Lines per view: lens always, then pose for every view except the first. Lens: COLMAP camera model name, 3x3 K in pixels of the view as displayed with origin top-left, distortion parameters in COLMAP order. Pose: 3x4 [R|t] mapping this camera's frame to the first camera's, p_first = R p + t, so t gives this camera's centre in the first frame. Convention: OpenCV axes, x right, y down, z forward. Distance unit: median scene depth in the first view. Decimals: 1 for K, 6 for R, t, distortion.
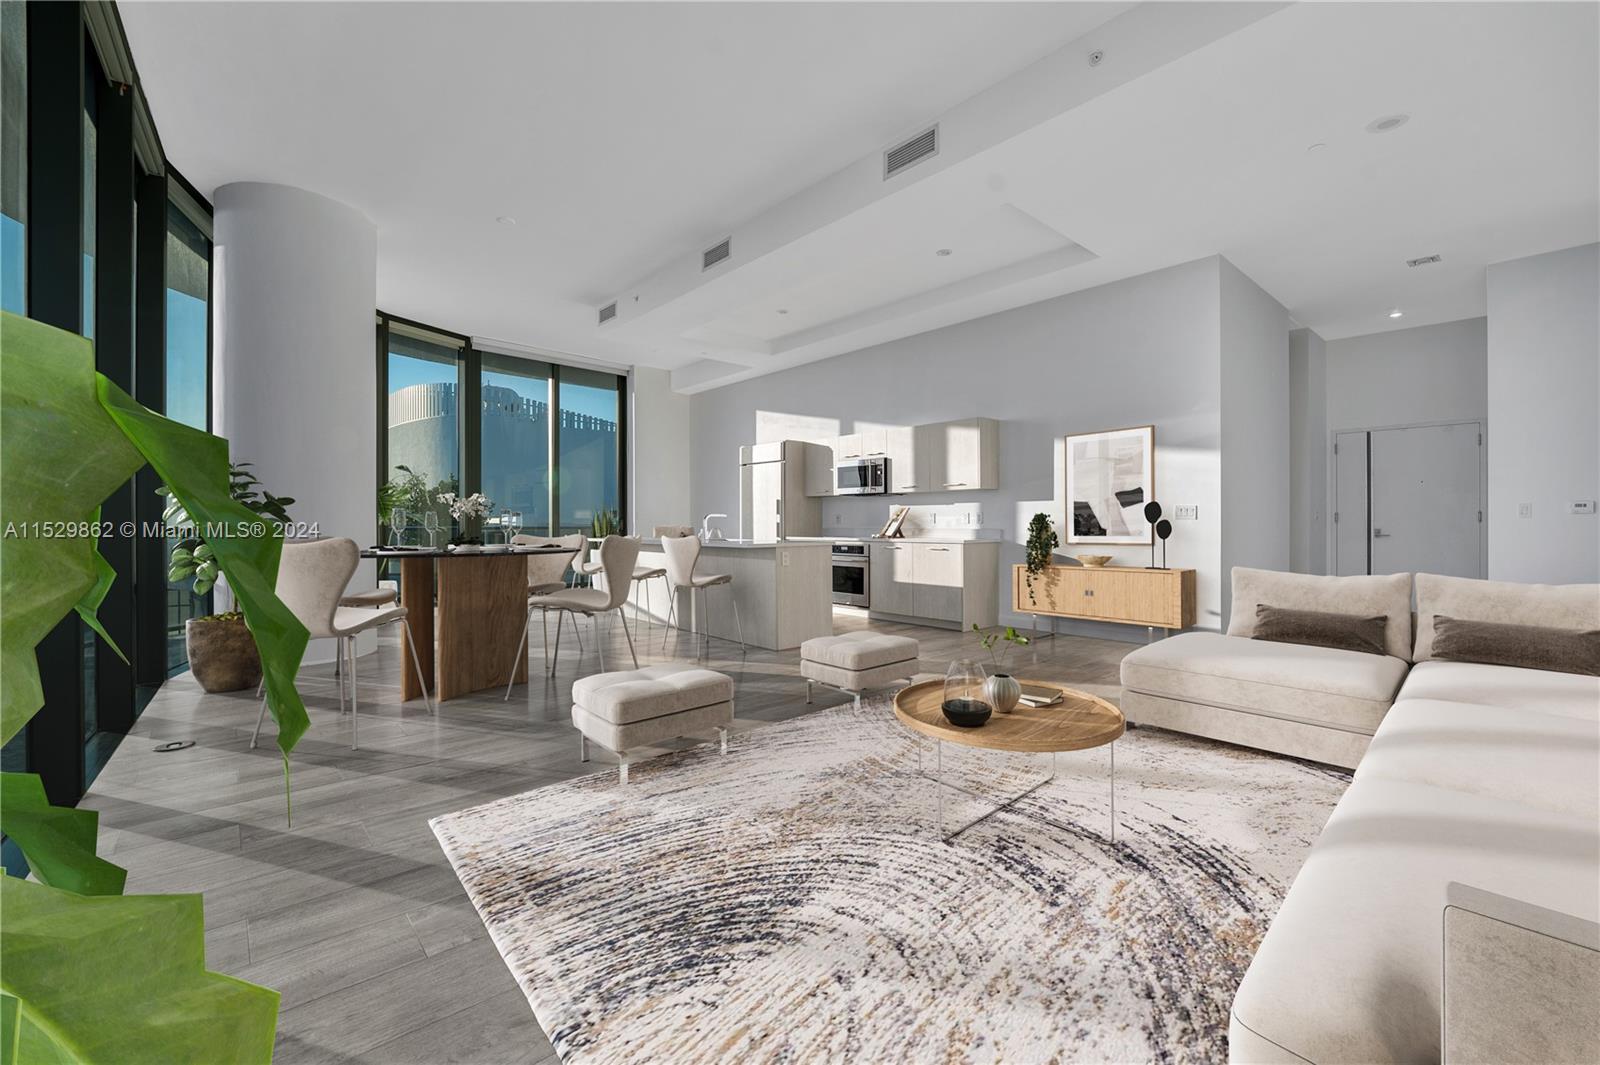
lens RADIAL K [[664.8, 0, 800.0], [0, 664.8, 532.5], [0, 0, 1]] dist [-0.000180, -0.000021]
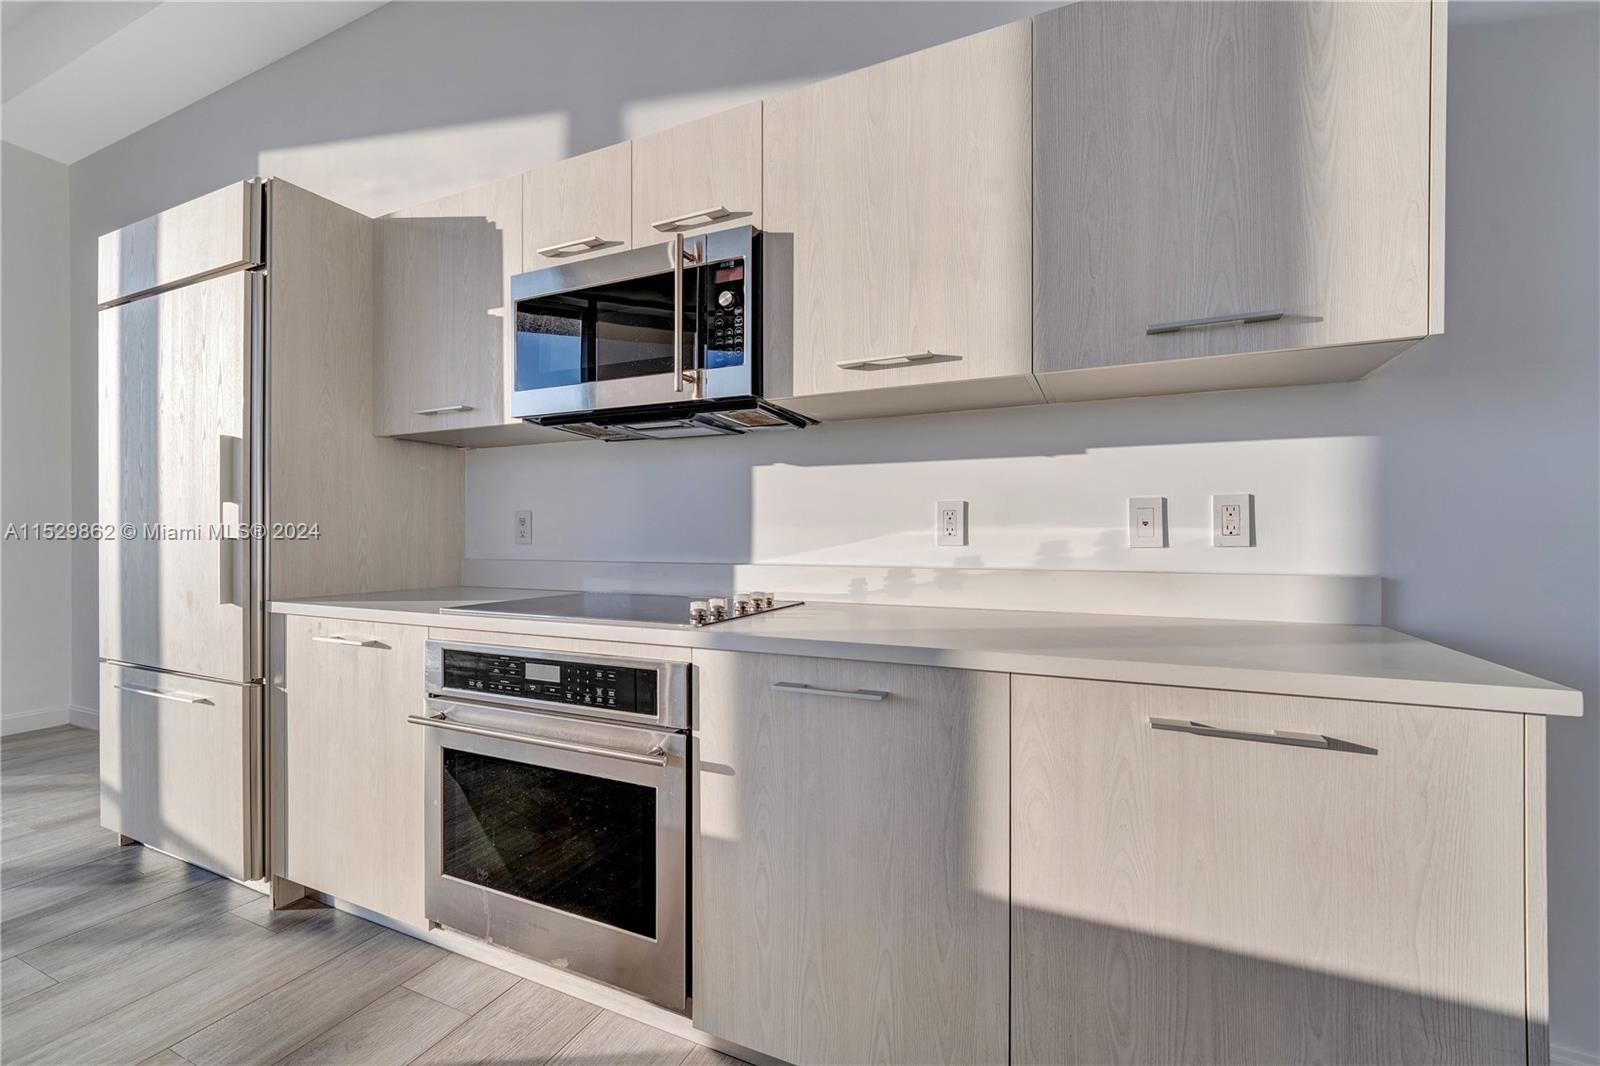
lens RADIAL K [[664.8, 0, 800.0], [0, 664.8, 533.0], [0, 0, 1]] dist [-0.000180, -0.000021]
pose [[0.913650, 0.002297, 0.406496, 0.056726], [-0.000106, 0.999985, -0.005412, -0.016617], [-0.406503, 0.004901, 0.913636, 0.798418]]
